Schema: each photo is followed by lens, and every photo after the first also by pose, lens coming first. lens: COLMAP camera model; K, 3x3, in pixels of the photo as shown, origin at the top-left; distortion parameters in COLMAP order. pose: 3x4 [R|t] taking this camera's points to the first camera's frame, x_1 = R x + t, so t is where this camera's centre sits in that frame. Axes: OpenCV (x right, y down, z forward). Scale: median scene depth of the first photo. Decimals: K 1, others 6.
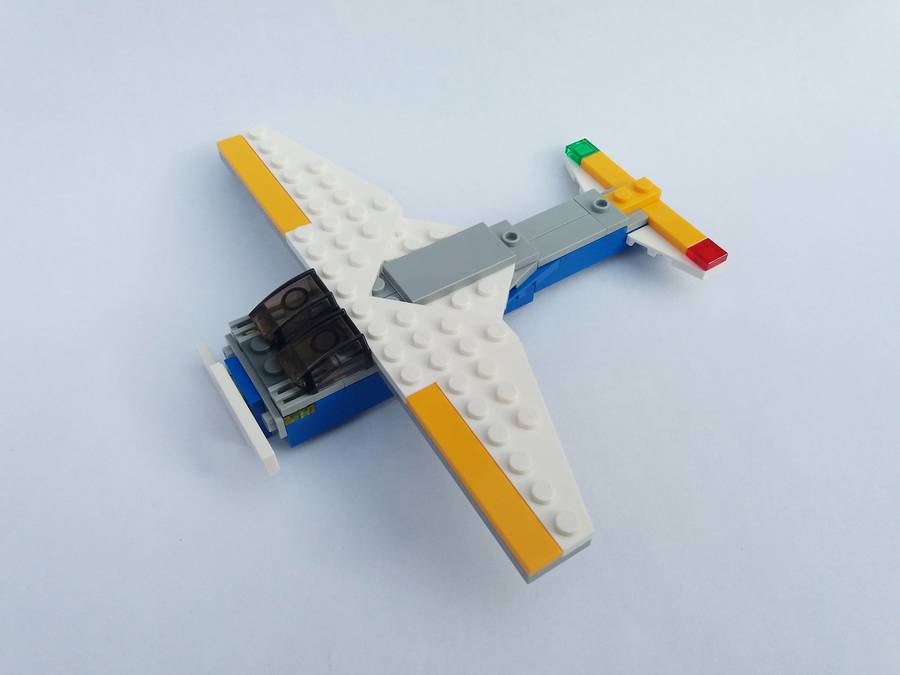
lens RADIAL K [[759.2, 0, 450.0], [0, 759.2, 337.5], [0, 0, 1]] dist [0.007445, 0.001037]
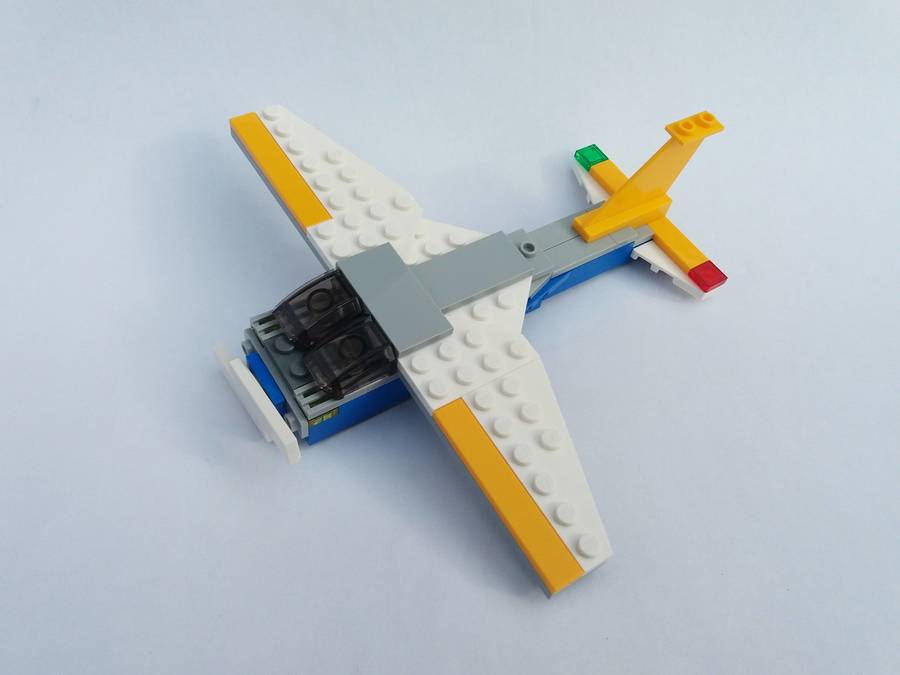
lens RADIAL K [[759.2, 0, 450.0], [0, 759.2, 337.5], [0, 0, 1]] dist [0.007445, 0.001037]
pose [[0.992679, 0.063499, 0.102747, -0.123452], [-0.072087, 0.994009, 0.082152, -0.089075], [-0.096915, -0.088957, 0.991309, -0.017455]]
